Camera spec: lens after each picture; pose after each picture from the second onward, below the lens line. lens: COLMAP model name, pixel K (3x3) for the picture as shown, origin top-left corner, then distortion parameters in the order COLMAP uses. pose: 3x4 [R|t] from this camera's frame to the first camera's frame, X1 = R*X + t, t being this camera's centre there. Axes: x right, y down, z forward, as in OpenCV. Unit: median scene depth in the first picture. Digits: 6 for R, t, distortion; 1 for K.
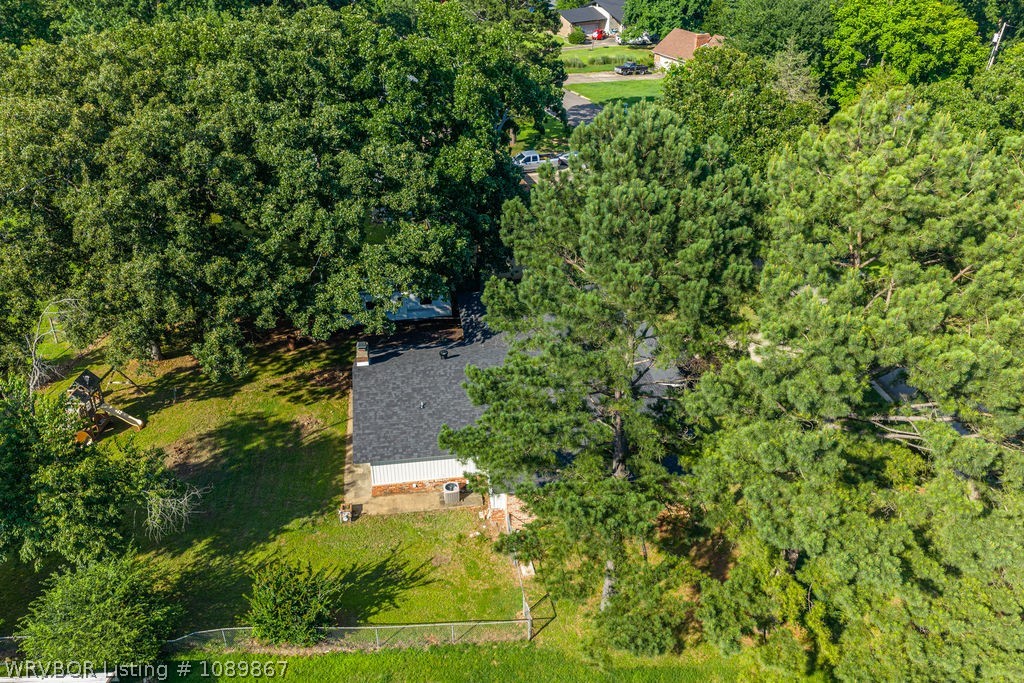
lens RADIAL K [[840.8, 0, 512.0], [0, 840.8, 341.5], [0, 0, 1]] dist [0.096428, -0.090447]
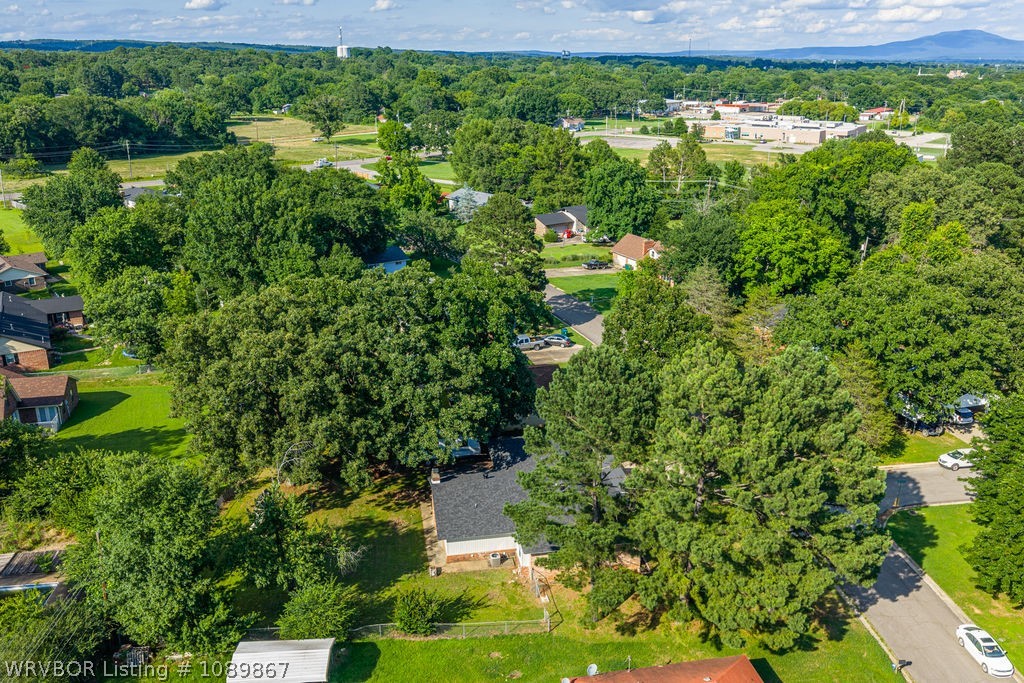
lens RADIAL K [[846.8, 0, 512.0], [0, 846.8, 341.5], [0, 0, 1]] dist [0.032817, -0.088716]
pose [[0.999335, -0.011120, 0.034740, -0.090869], [0.017234, 0.983334, -0.180987, 0.061348], [-0.032148, 0.181465, 0.982872, -0.689192]]
